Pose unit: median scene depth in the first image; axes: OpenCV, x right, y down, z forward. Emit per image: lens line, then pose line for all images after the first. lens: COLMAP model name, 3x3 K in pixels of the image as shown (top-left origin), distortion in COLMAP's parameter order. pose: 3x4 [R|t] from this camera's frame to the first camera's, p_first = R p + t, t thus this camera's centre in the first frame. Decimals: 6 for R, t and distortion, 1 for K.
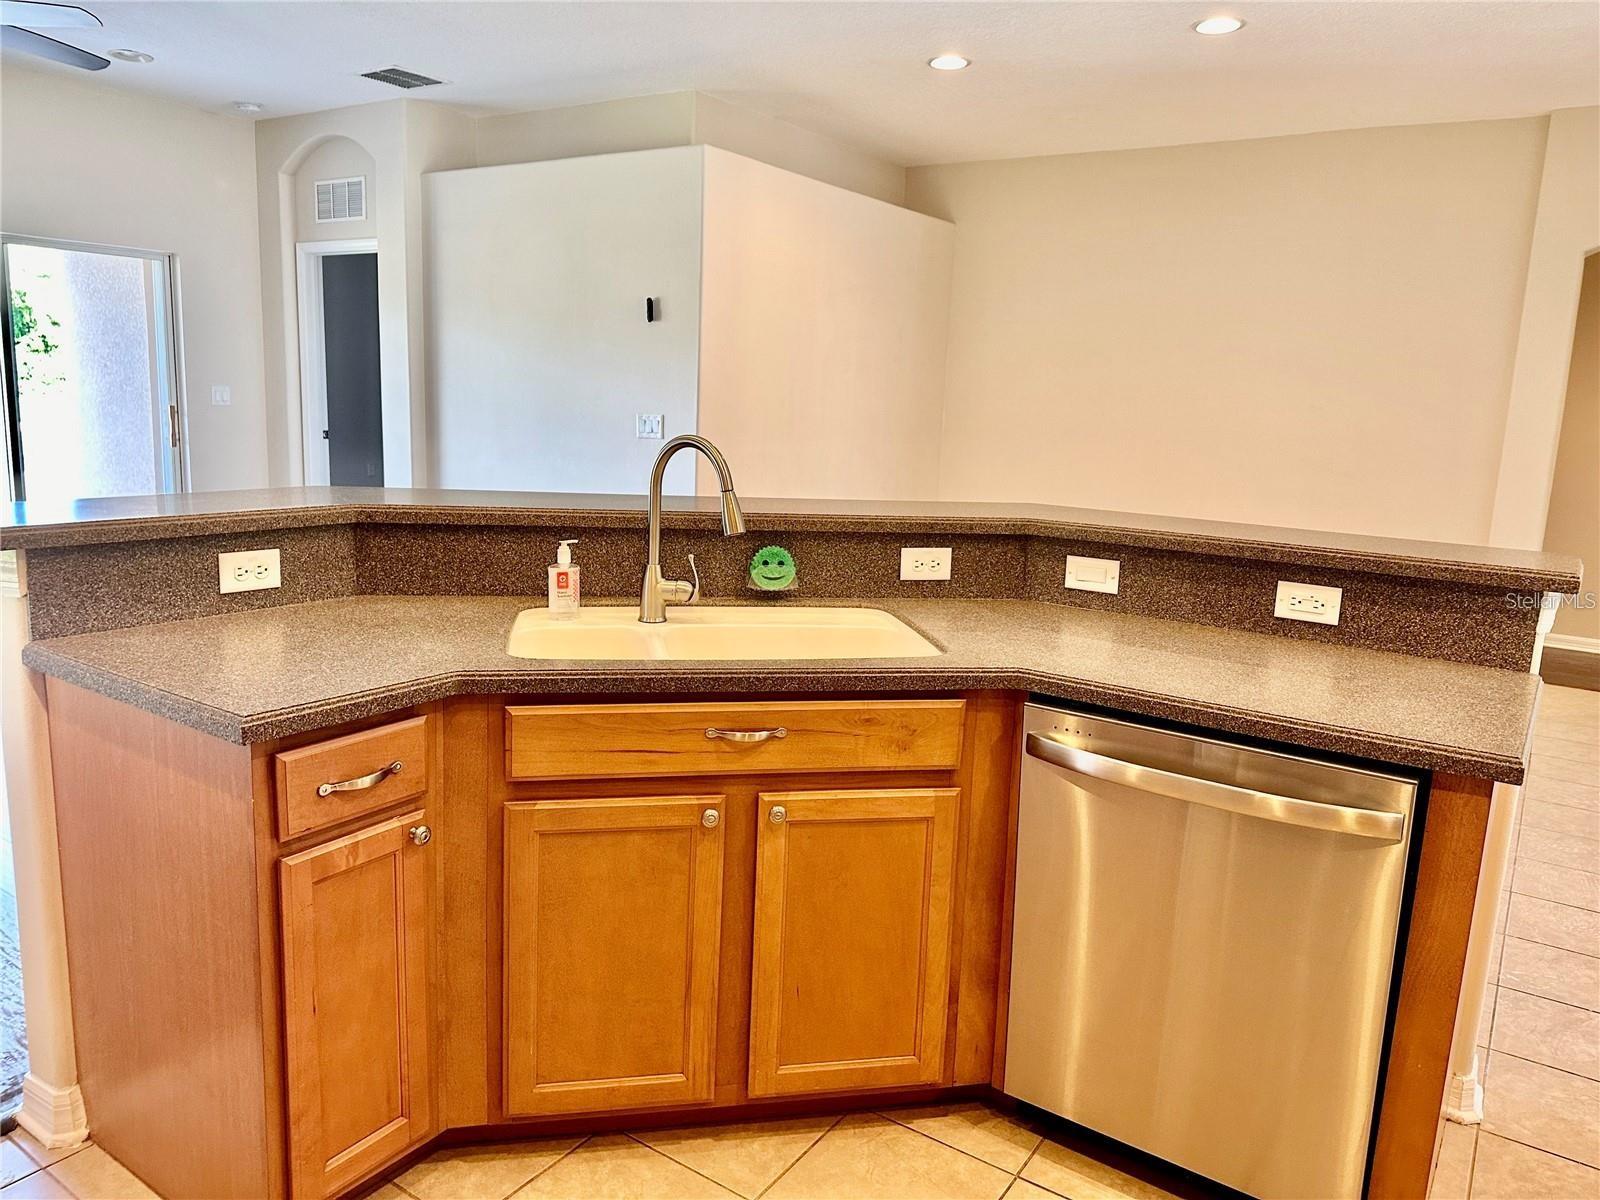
lens RADIAL K [[1116.5, 0, 794.5], [0, 1116.5, 607.2], [0, 0, 1]] dist [0.120327, -0.151322]
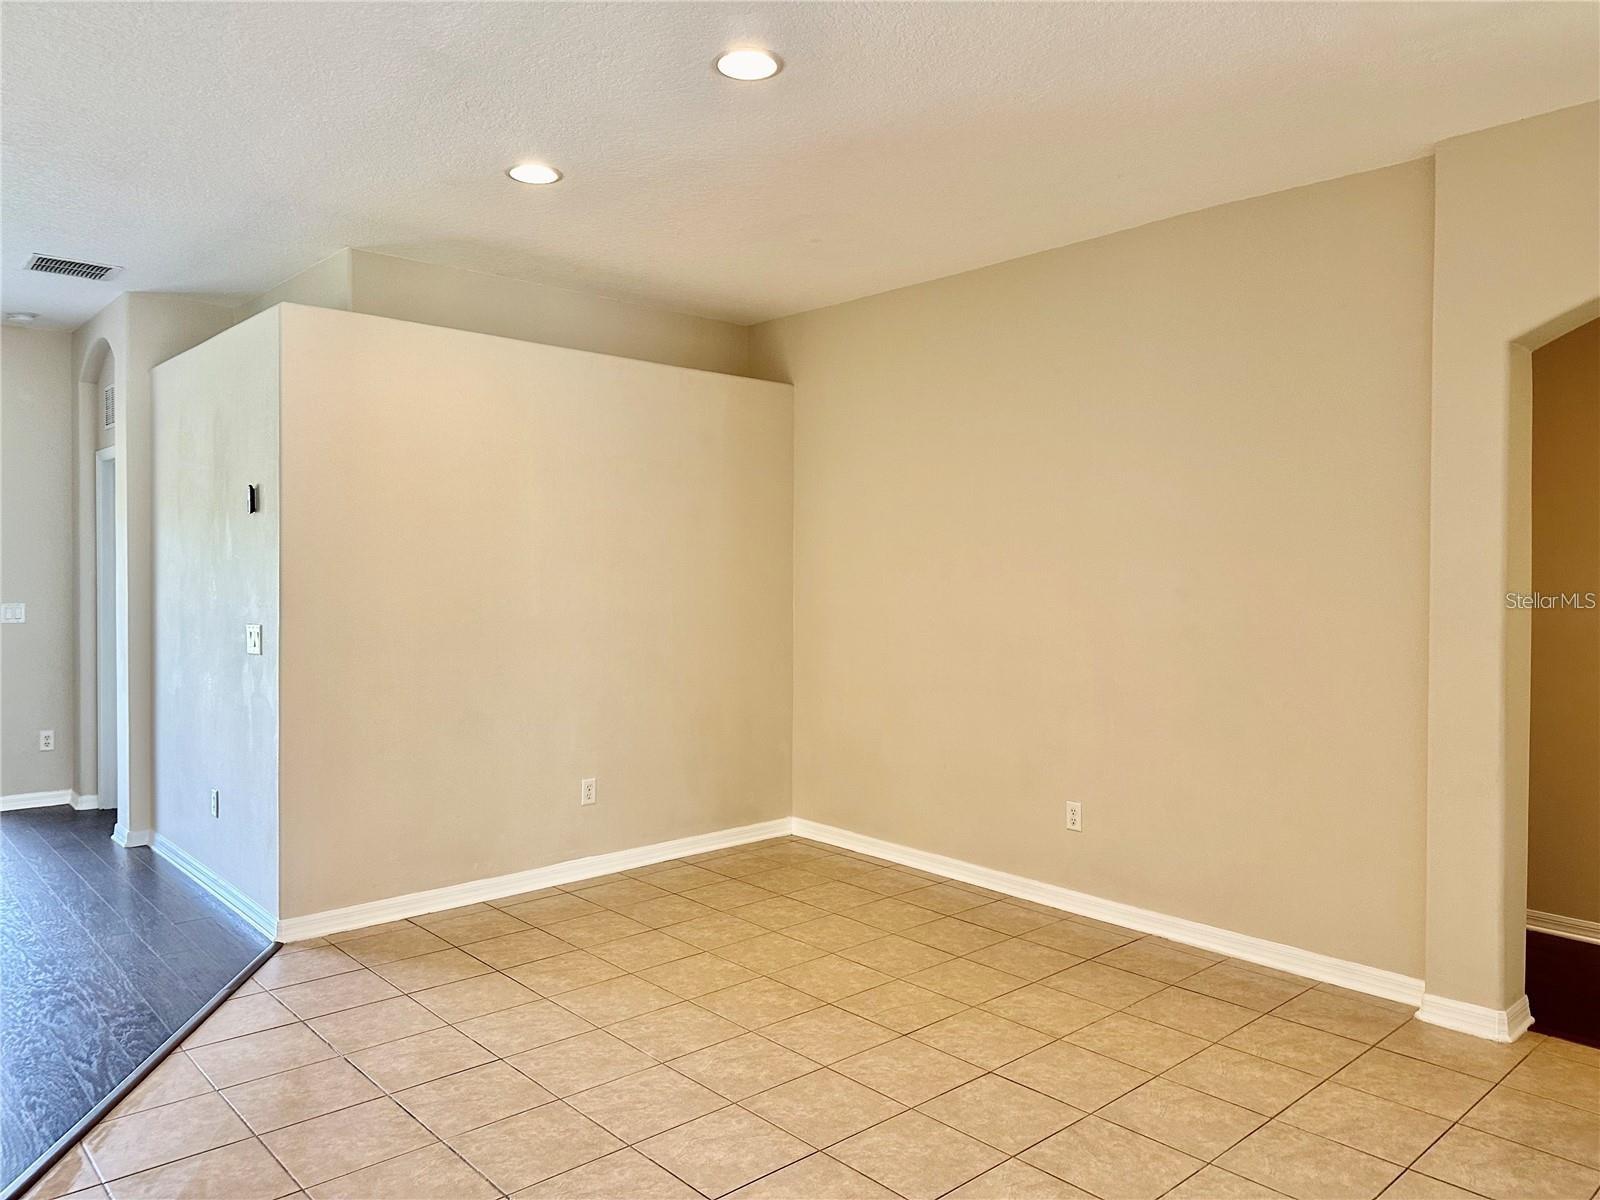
lens RADIAL K [[1124.0, 0, 800.0], [0, 1124.0, 600.0], [0, 0, 1]] dist [0.112535, -0.162608]
pose [[0.975577, -0.026029, -0.218111, 0.400041], [-0.010745, 0.986111, -0.165742, -0.056631], [0.219395, 0.164038, 0.961747, 0.286547]]
